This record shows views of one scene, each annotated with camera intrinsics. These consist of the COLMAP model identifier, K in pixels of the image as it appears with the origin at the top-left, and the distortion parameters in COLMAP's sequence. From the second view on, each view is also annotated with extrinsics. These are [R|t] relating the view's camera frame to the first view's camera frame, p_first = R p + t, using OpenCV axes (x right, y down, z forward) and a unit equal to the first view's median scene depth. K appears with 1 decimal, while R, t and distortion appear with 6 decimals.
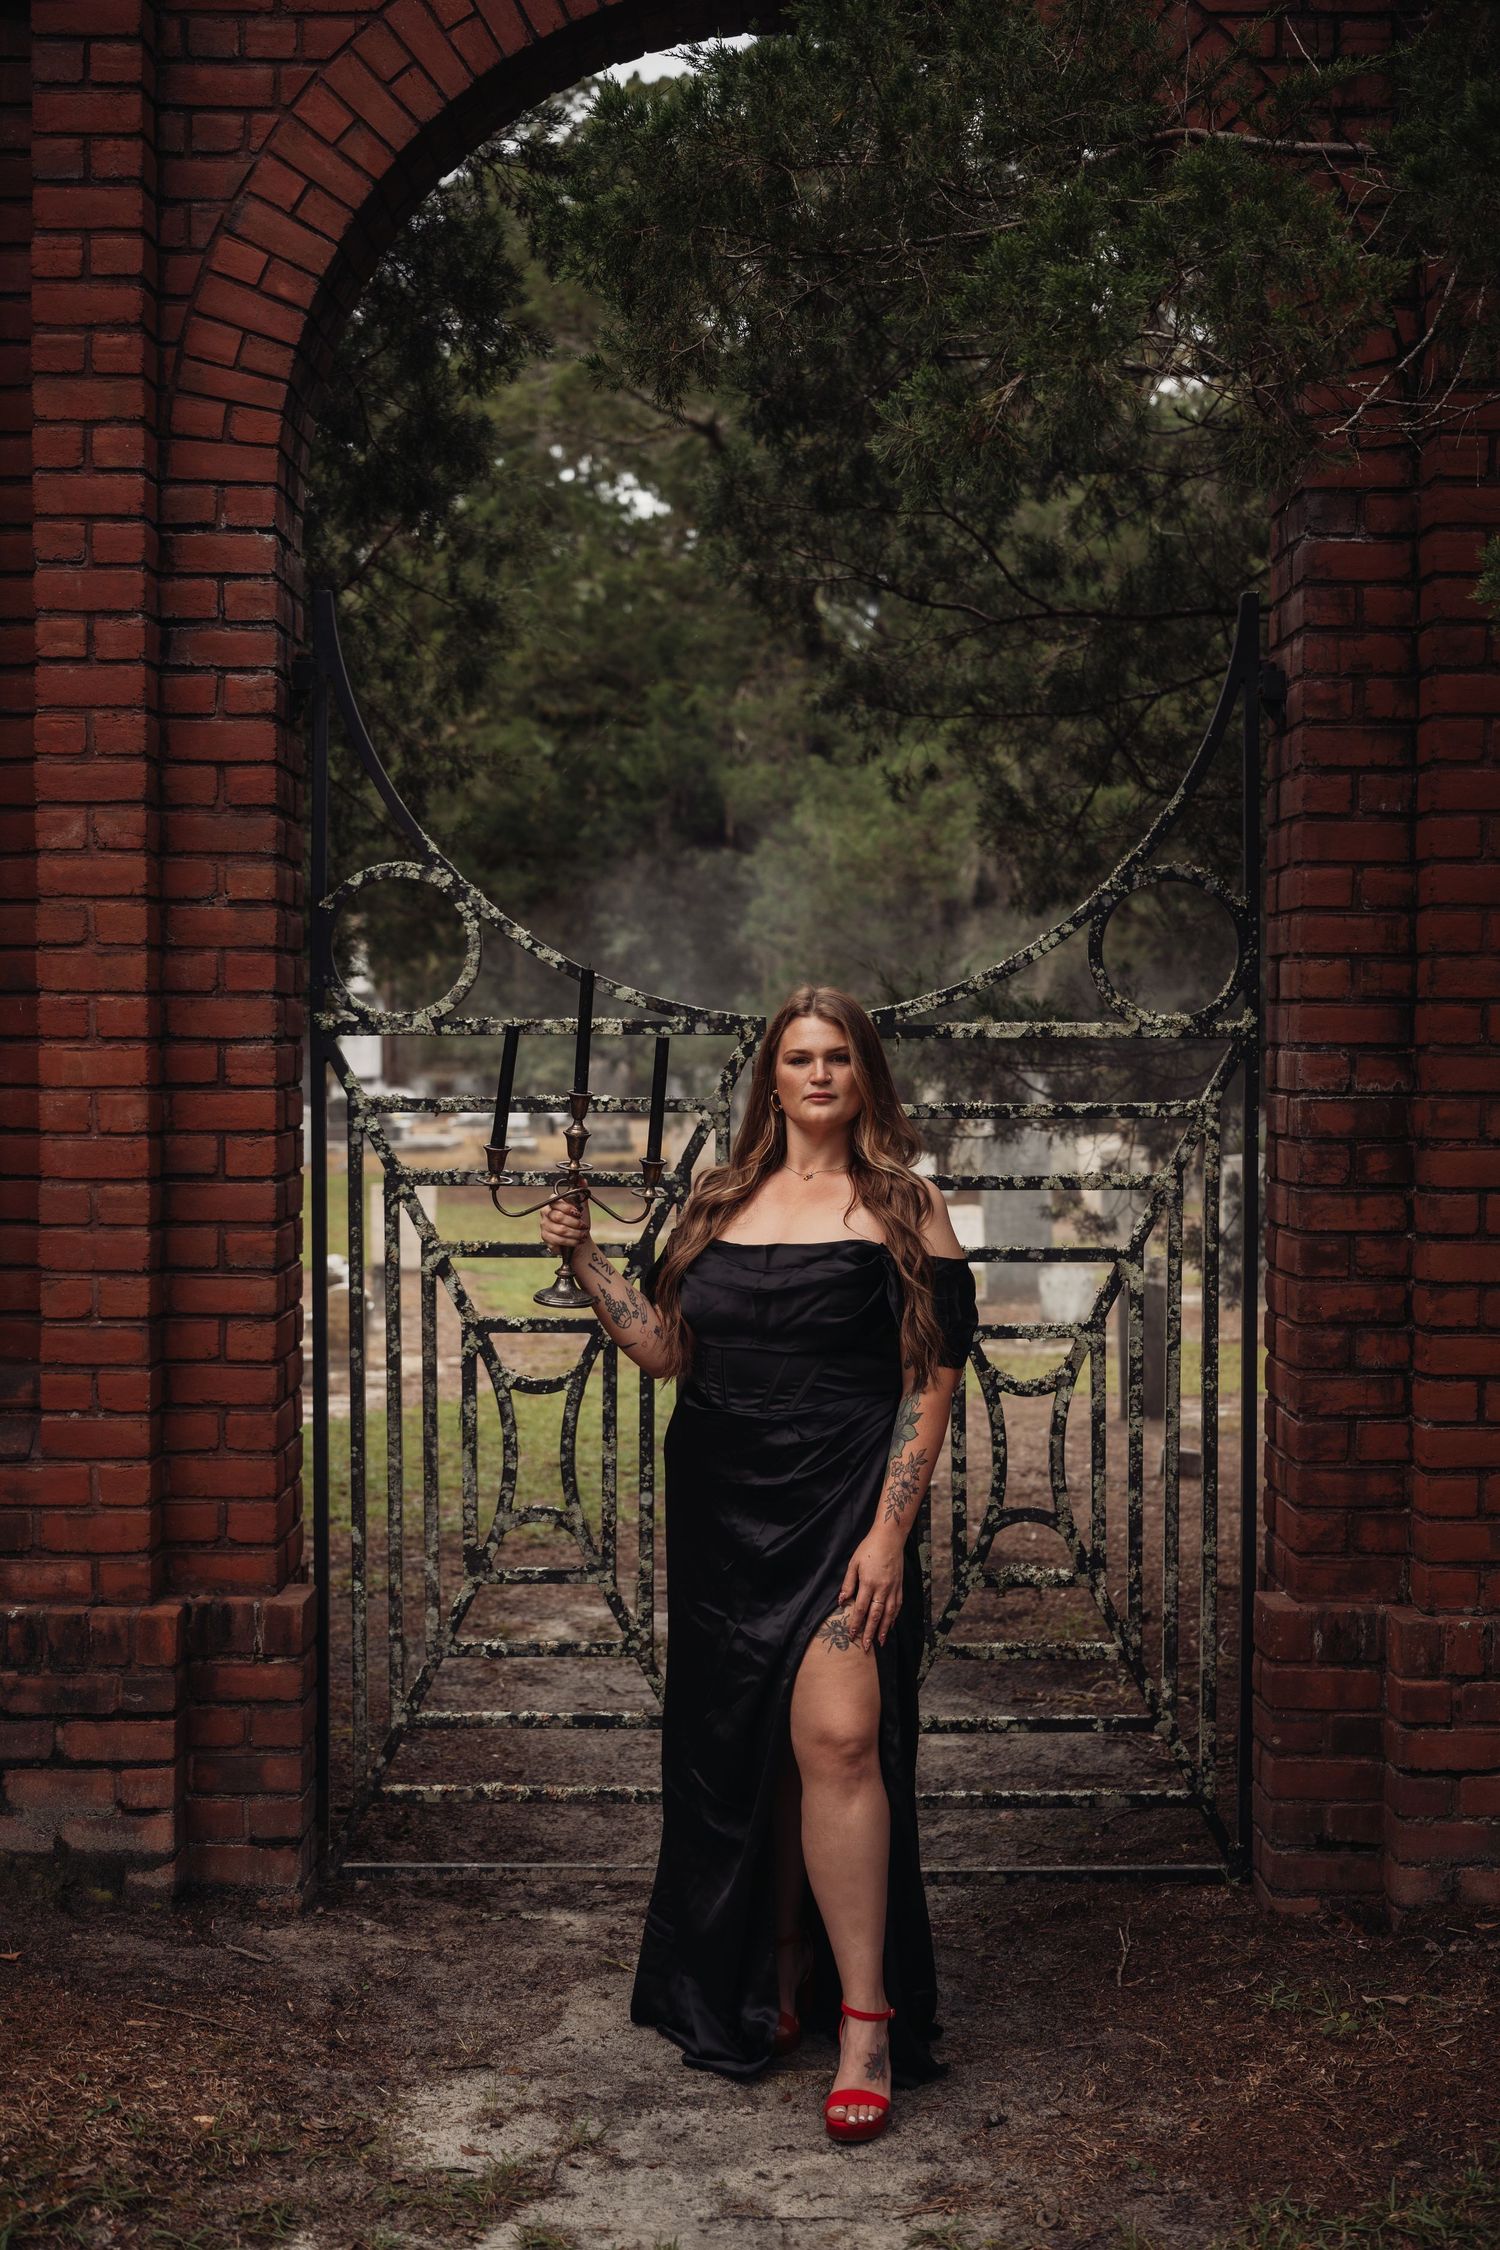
lens RADIAL K [[2711.7, 0, 750.0], [0, 2711.7, 1125.0], [0, 0, 1]] dist [-0.004638, -0.027409]
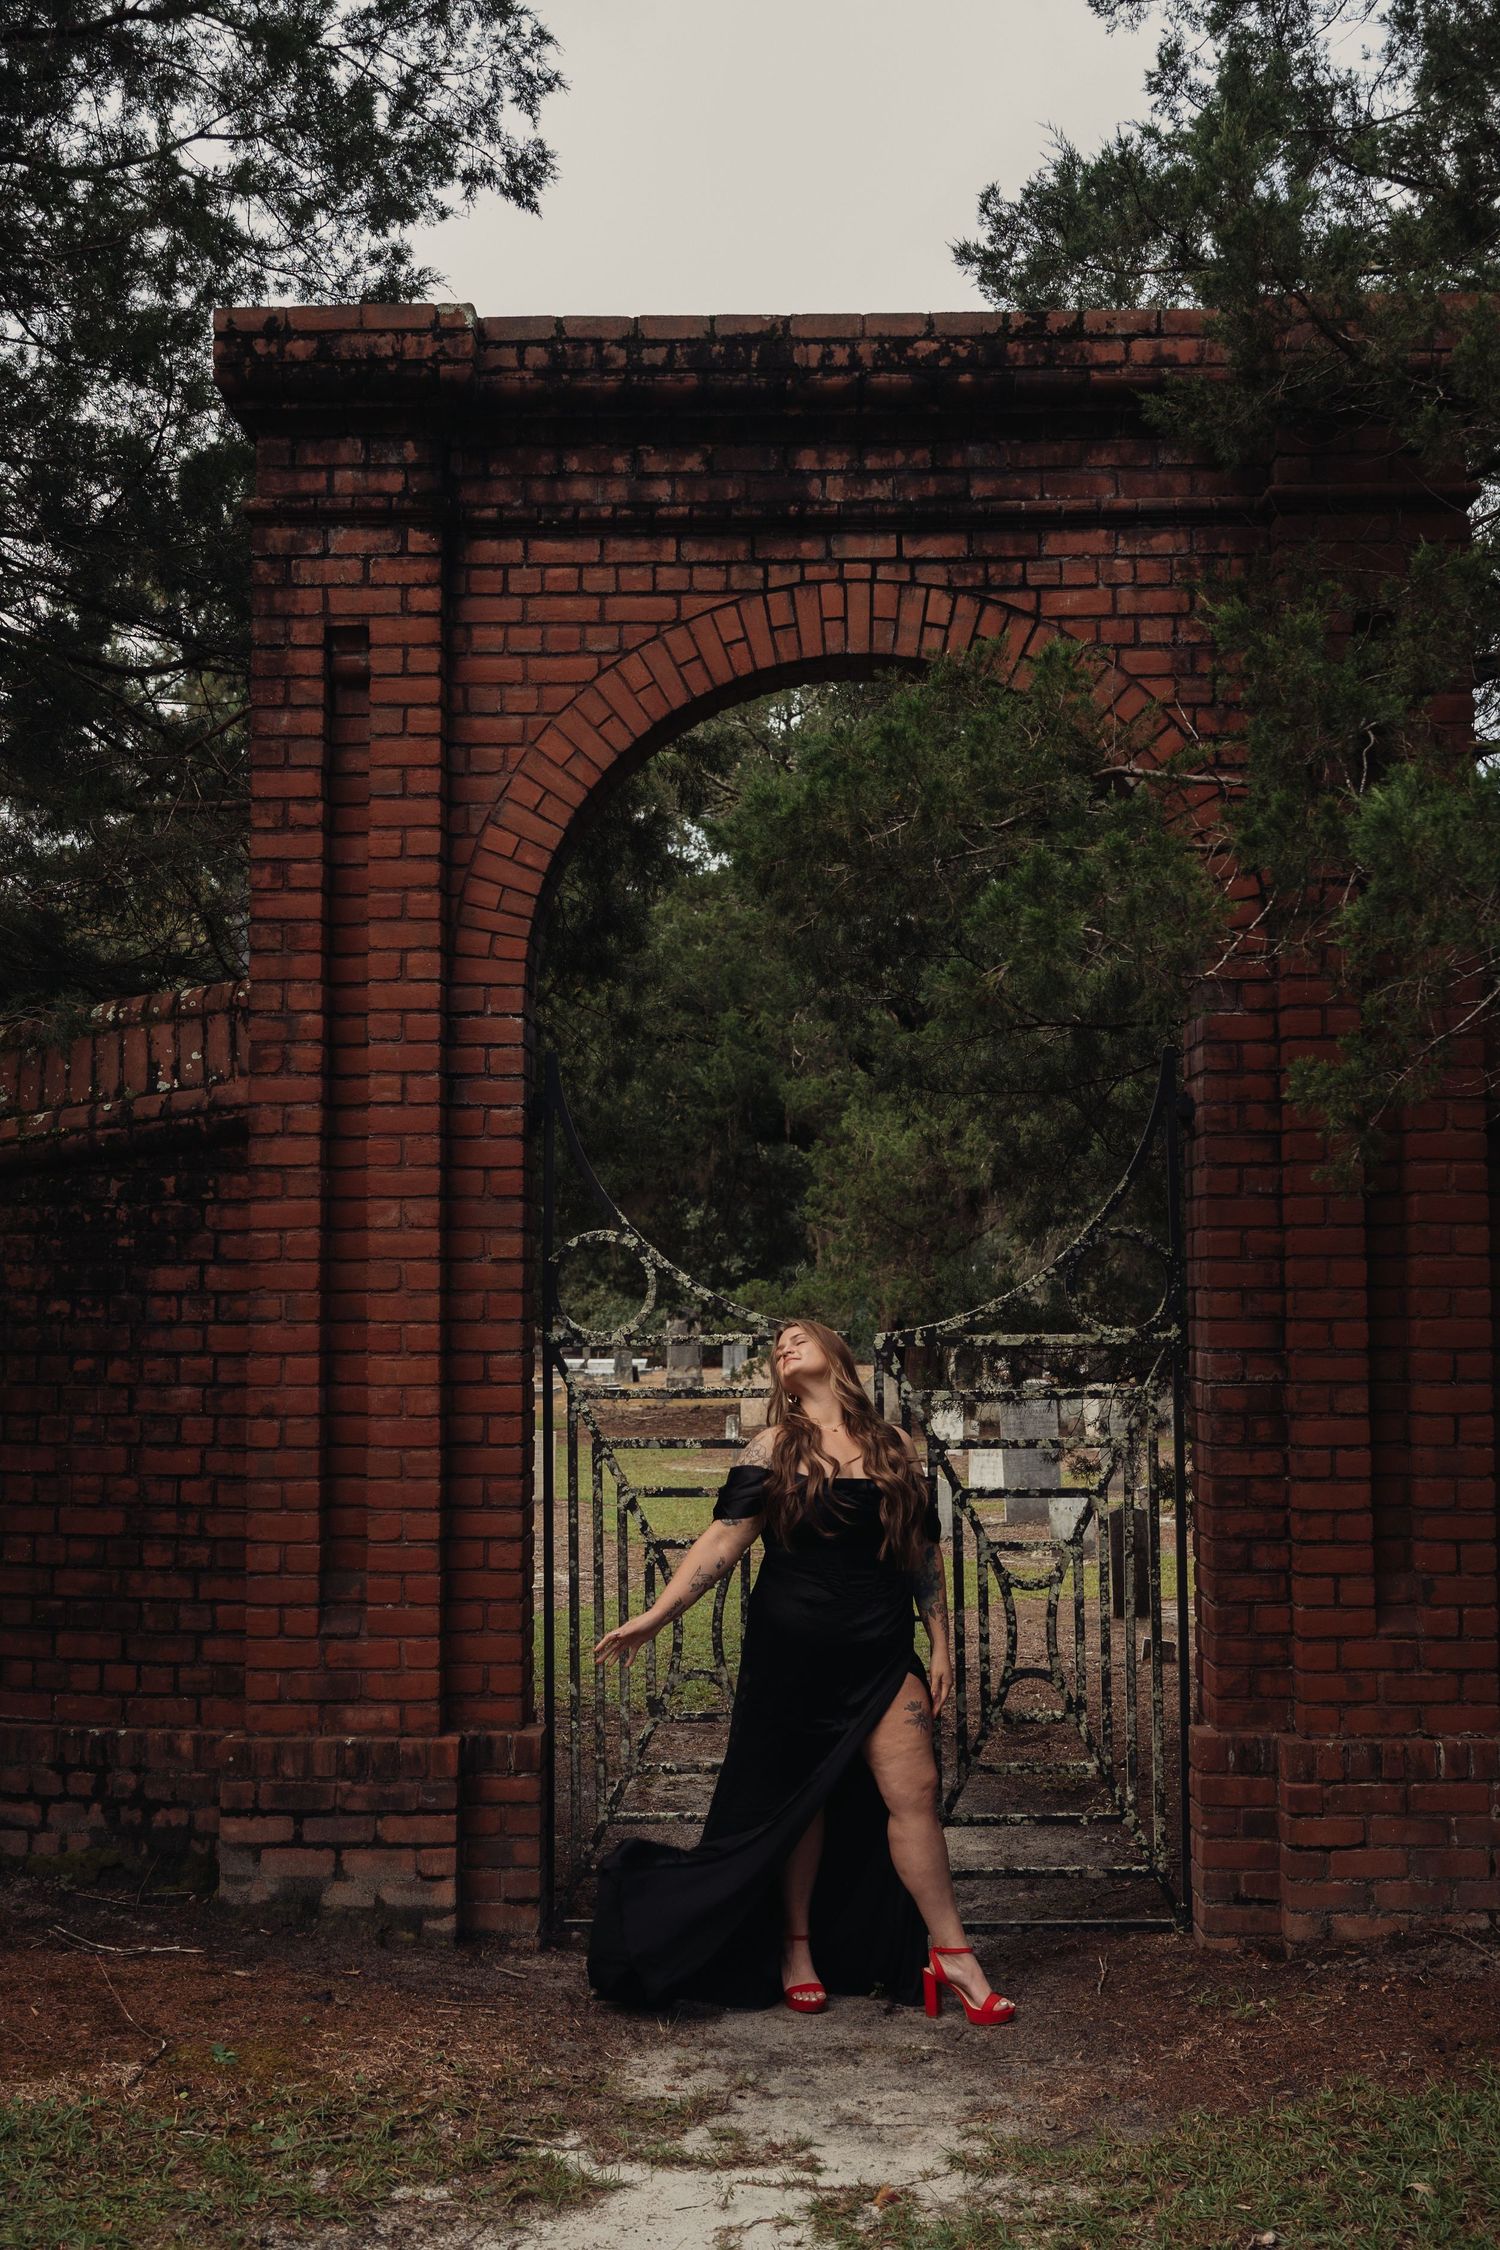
lens RADIAL K [[2387.6, 0, 750.0], [0, 2387.6, 1125.0], [0, 0, 1]] dist [-0.010428, 0.004371]
pose [[0.999767, -0.009739, -0.019256, -0.022657], [0.007751, 0.994880, -0.100765, -0.022190], [0.020139, 0.100593, 0.994724, -0.322433]]
